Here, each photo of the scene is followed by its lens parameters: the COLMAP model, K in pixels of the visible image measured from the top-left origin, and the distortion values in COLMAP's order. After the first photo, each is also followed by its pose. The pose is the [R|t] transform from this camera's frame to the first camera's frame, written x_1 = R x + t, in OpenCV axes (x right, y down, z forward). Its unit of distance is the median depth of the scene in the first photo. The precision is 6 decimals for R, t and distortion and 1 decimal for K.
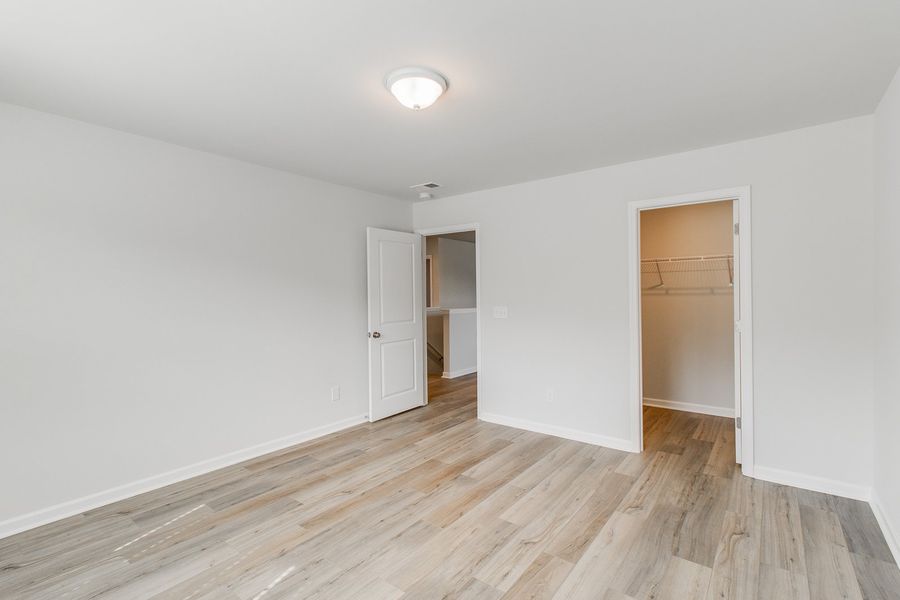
lens RADIAL K [[415.9, 0, 453.5], [0, 415.9, 296.2], [0, 0, 1]] dist [0.010083, 0.000028]
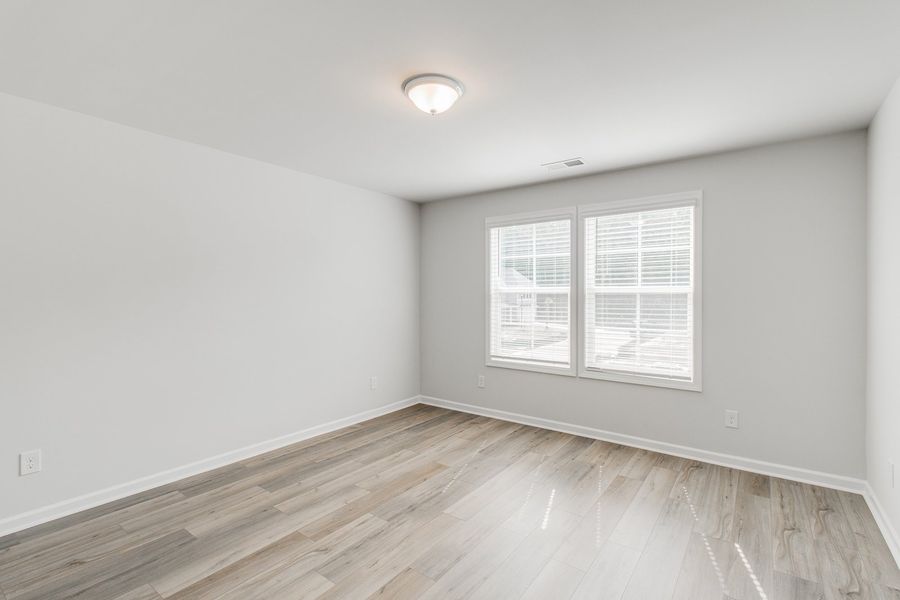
lens RADIAL K [[415.9, 0, 453.5], [0, 415.9, 296.2], [0, 0, 1]] dist [0.010083, 0.000028]
pose [[-0.999740, 0.007393, -0.021564, -0.107176], [0.007214, 0.999939, 0.008390, -0.004391], [0.021624, 0.008232, -0.999732, 1.970028]]
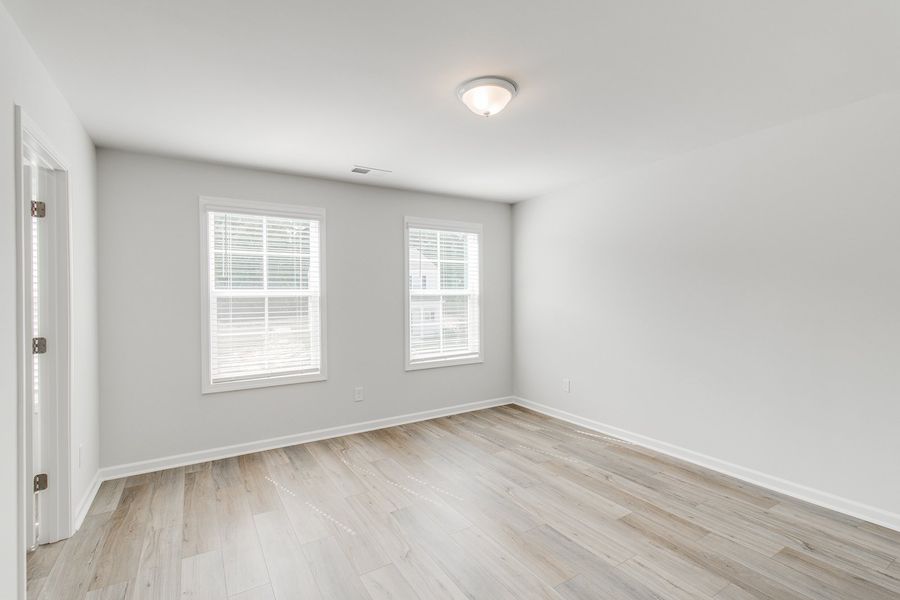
lens RADIAL K [[404.2, 0, 450.0], [0, 404.2, 300.0], [0, 0, 1]] dist [-0.000590, 0.000016]
pose [[-0.354303, 0.020670, -0.934902, 0.850465], [0.009335, 0.999784, 0.018567, -0.009683], [0.935084, -0.002149, -0.354420, 1.223490]]
